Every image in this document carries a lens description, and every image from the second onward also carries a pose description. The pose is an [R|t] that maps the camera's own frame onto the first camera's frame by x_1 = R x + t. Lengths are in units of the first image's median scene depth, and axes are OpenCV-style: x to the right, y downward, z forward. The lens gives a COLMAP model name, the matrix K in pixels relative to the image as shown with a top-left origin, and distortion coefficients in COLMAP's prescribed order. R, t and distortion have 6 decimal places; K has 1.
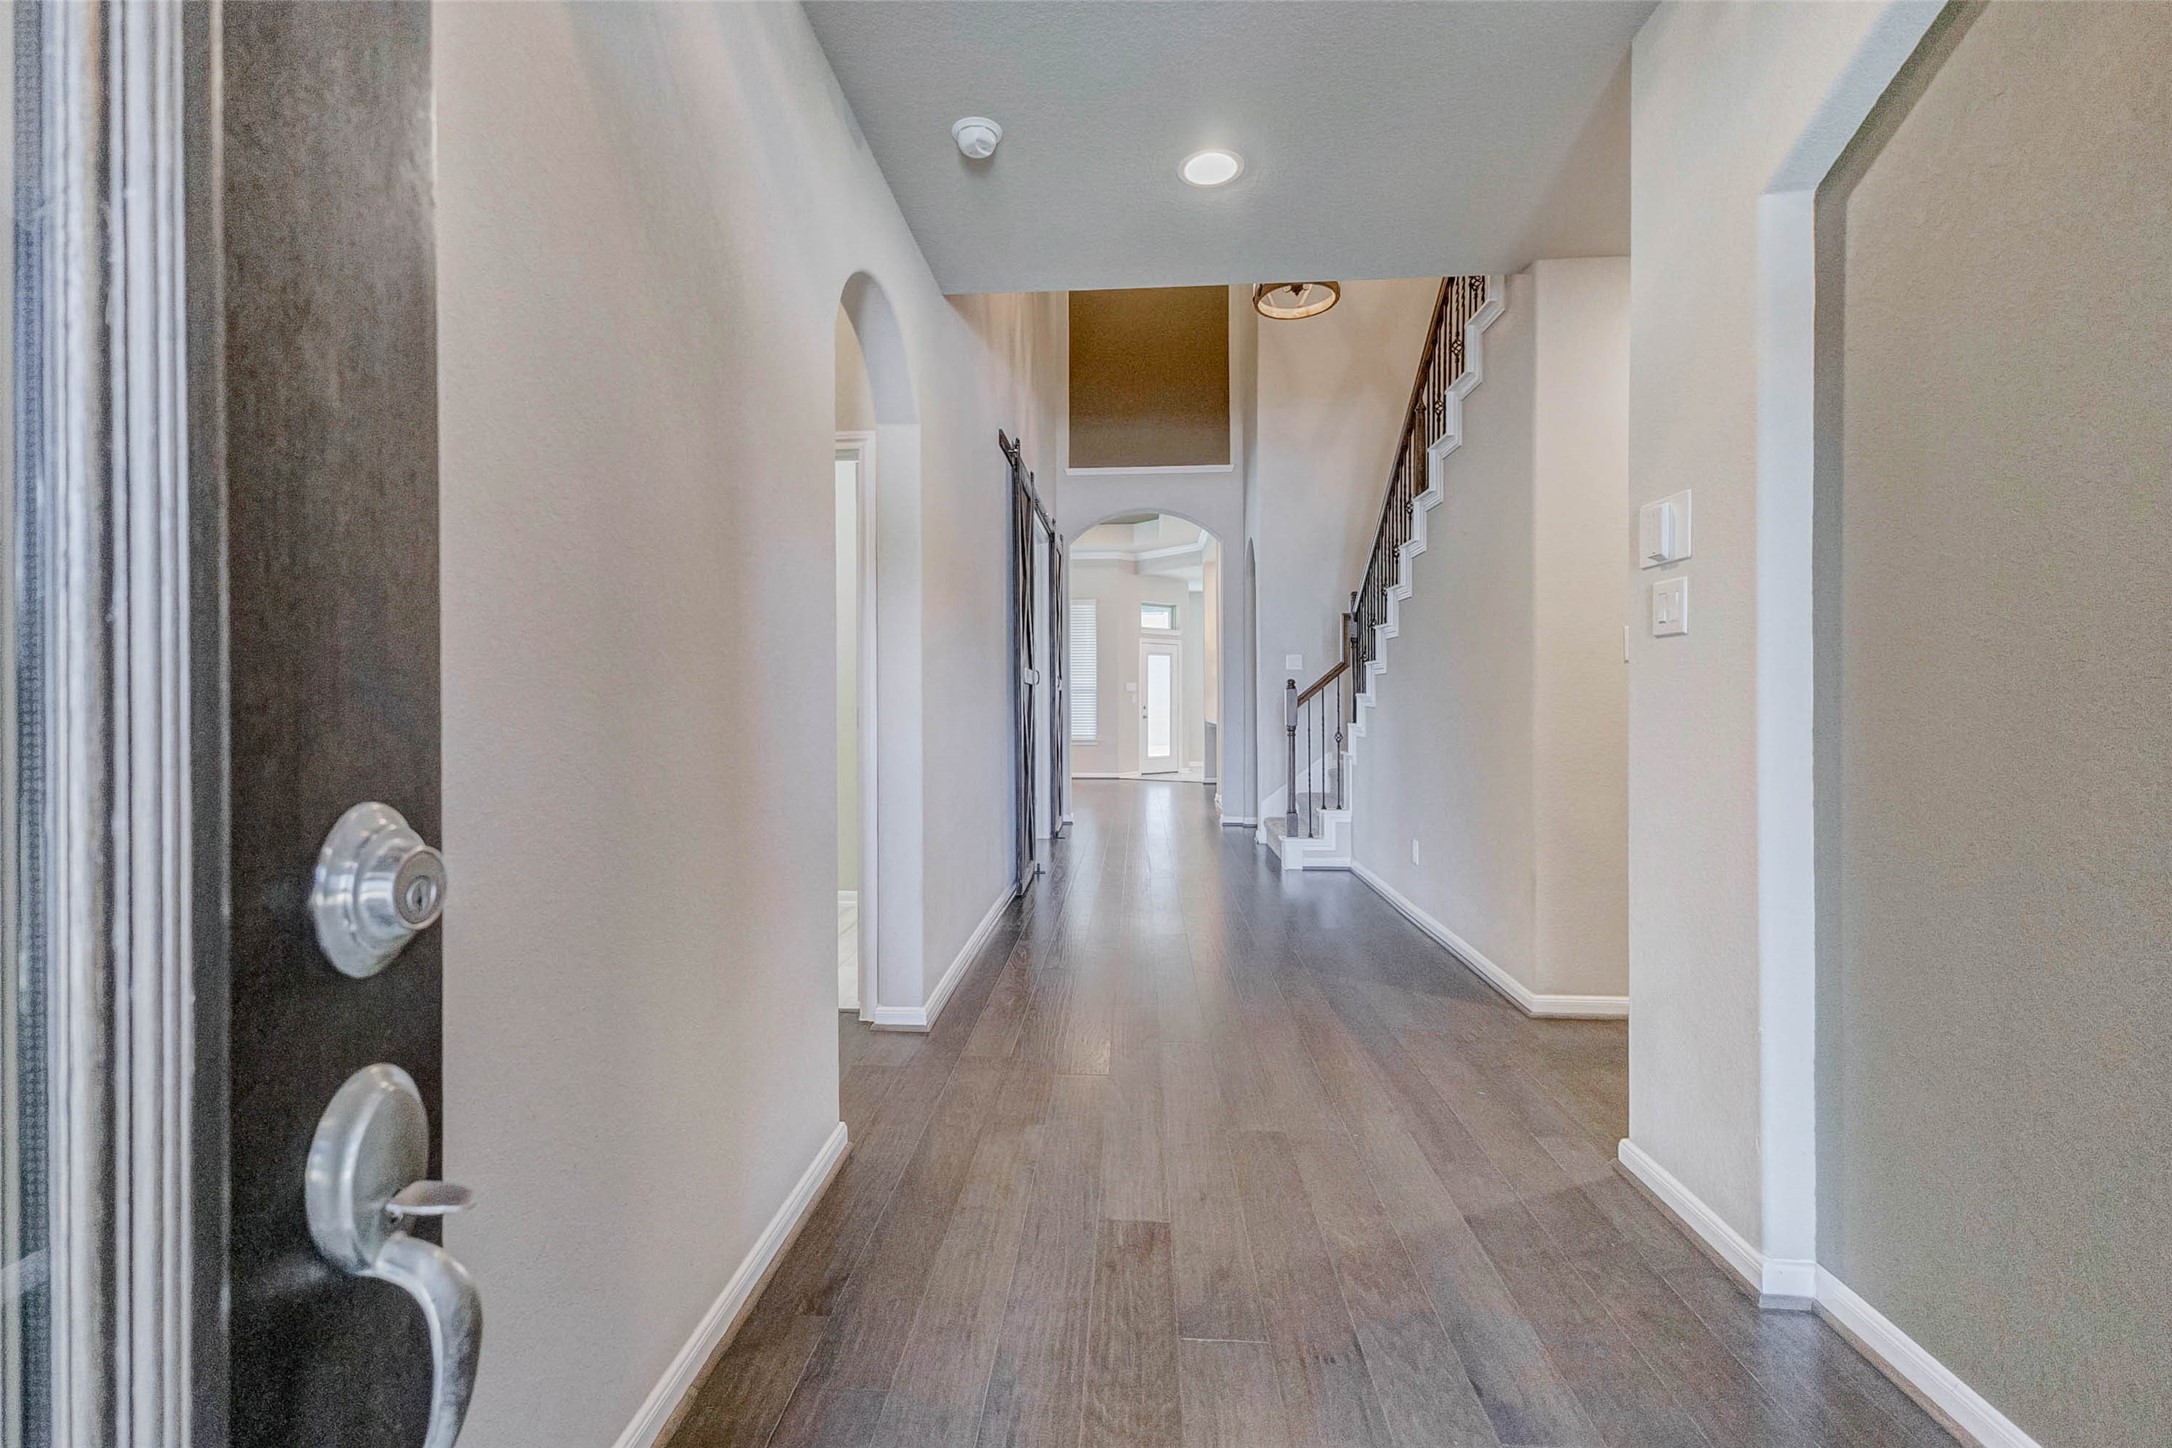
lens RADIAL K [[978.2, 0, 1084.7], [0, 978.2, 711.5], [0, 0, 1]] dist [0.017570, -0.000301]
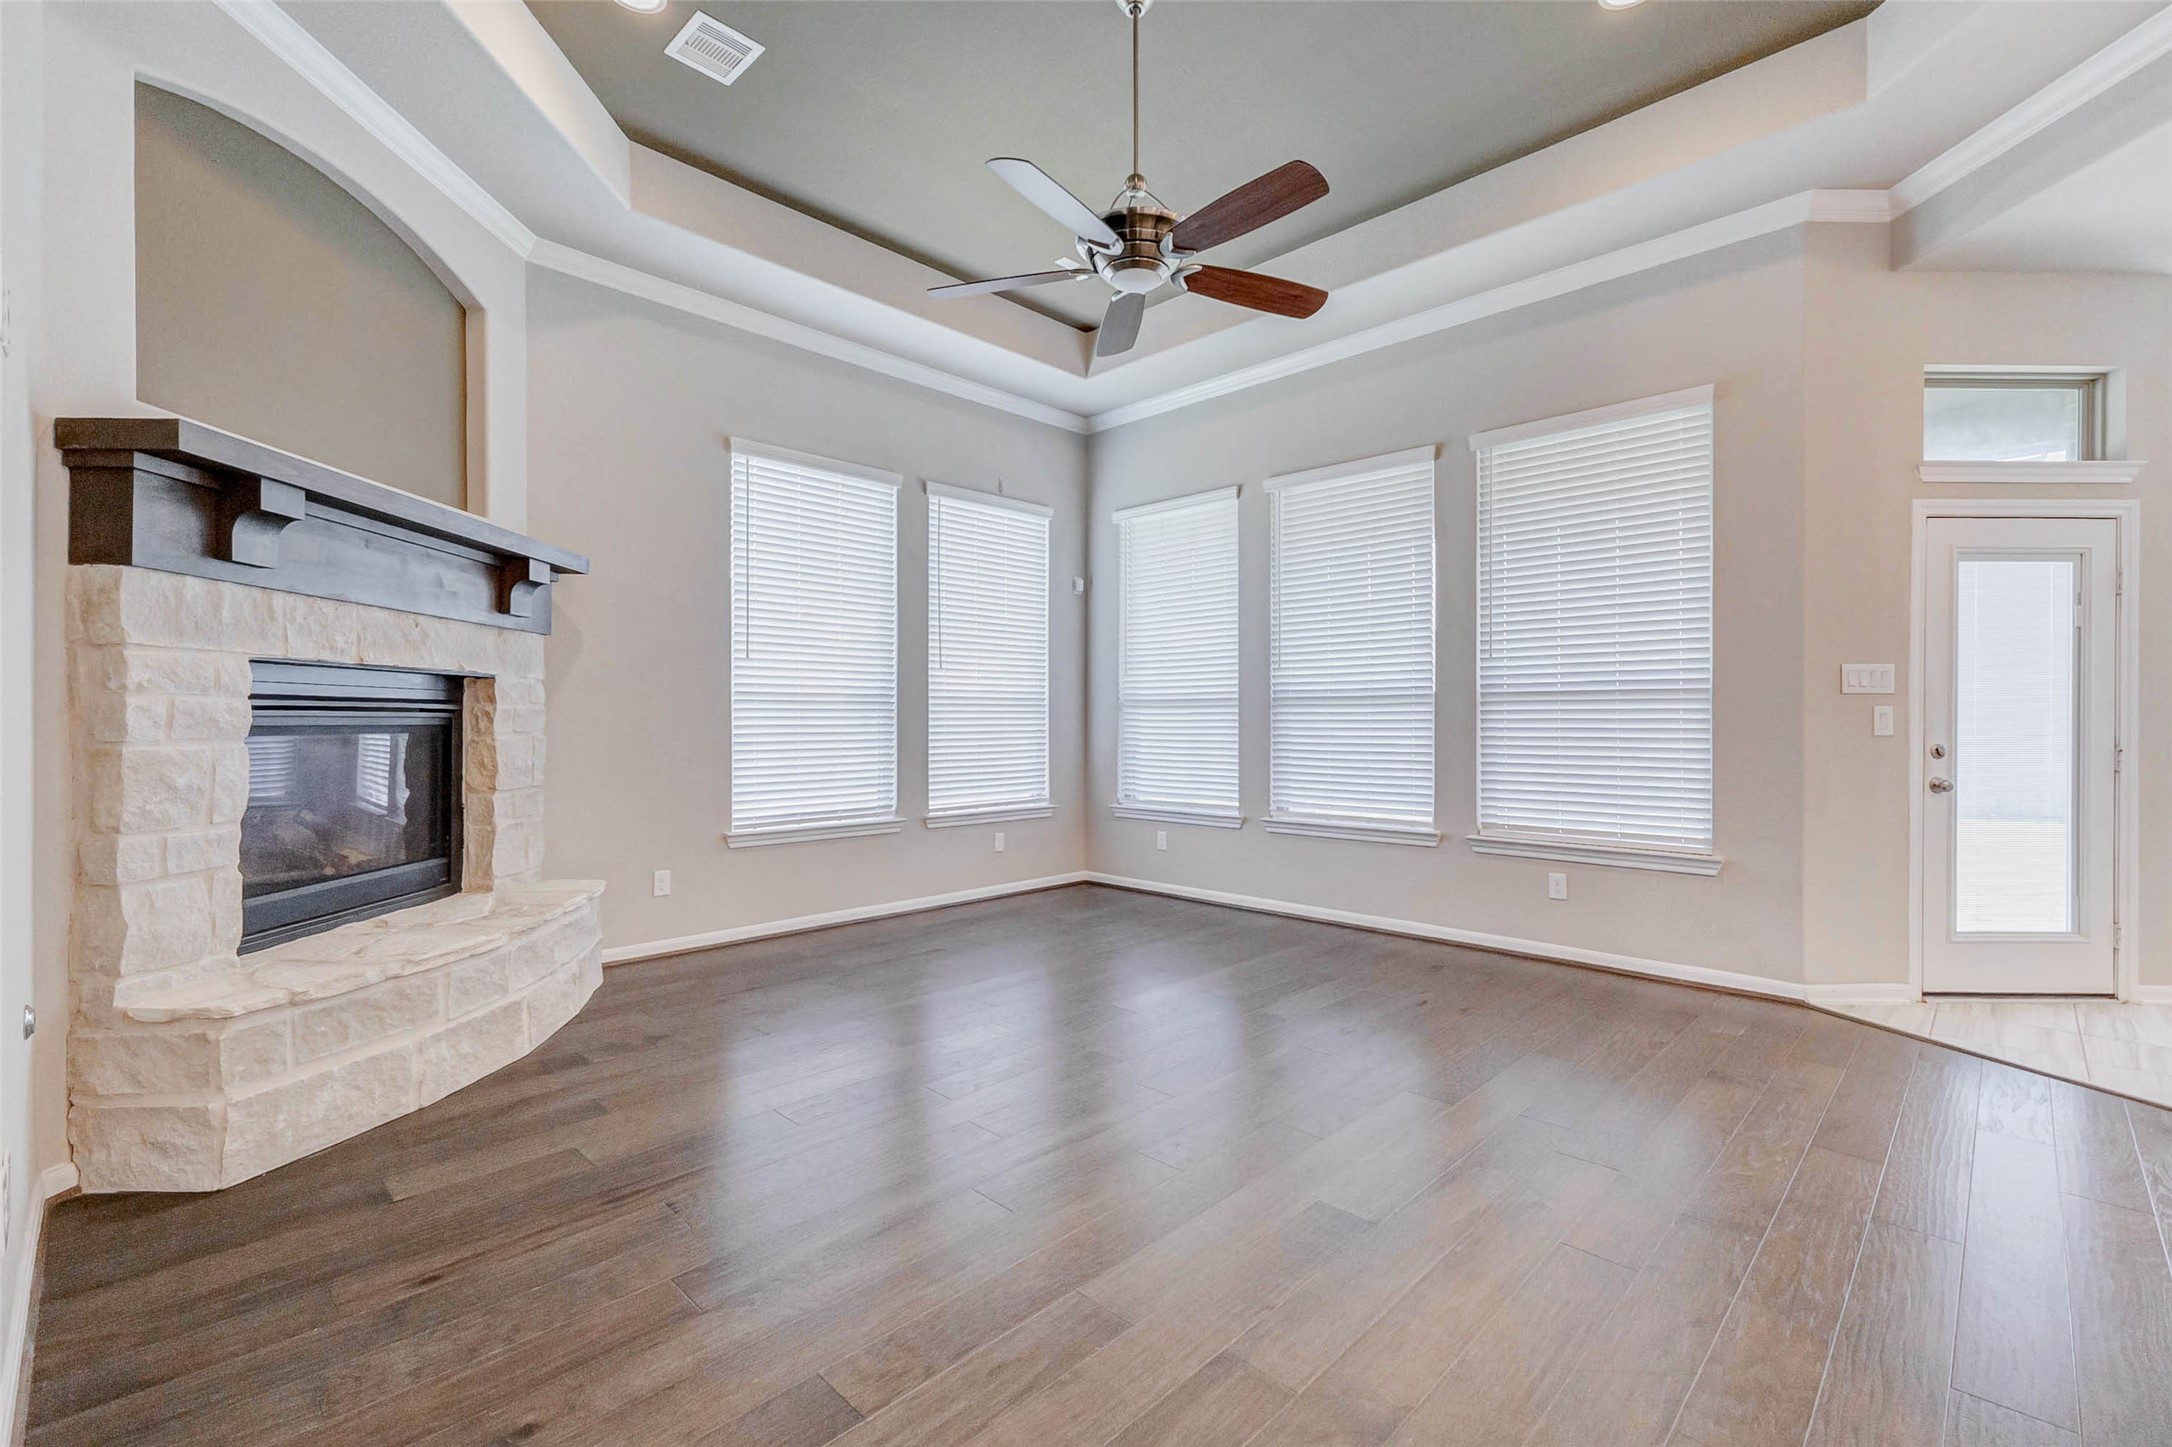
lens RADIAL K [[978.2, 0, 1090.6], [0, 978.2, 719.8], [0, 0, 1]] dist [0.017570, -0.000301]
pose [[0.768848, 0.002873, -0.639425, 0.055238], [-0.005428, 0.999983, -0.002034, -0.011172], [0.639408, 0.005035, 0.768851, 0.628277]]
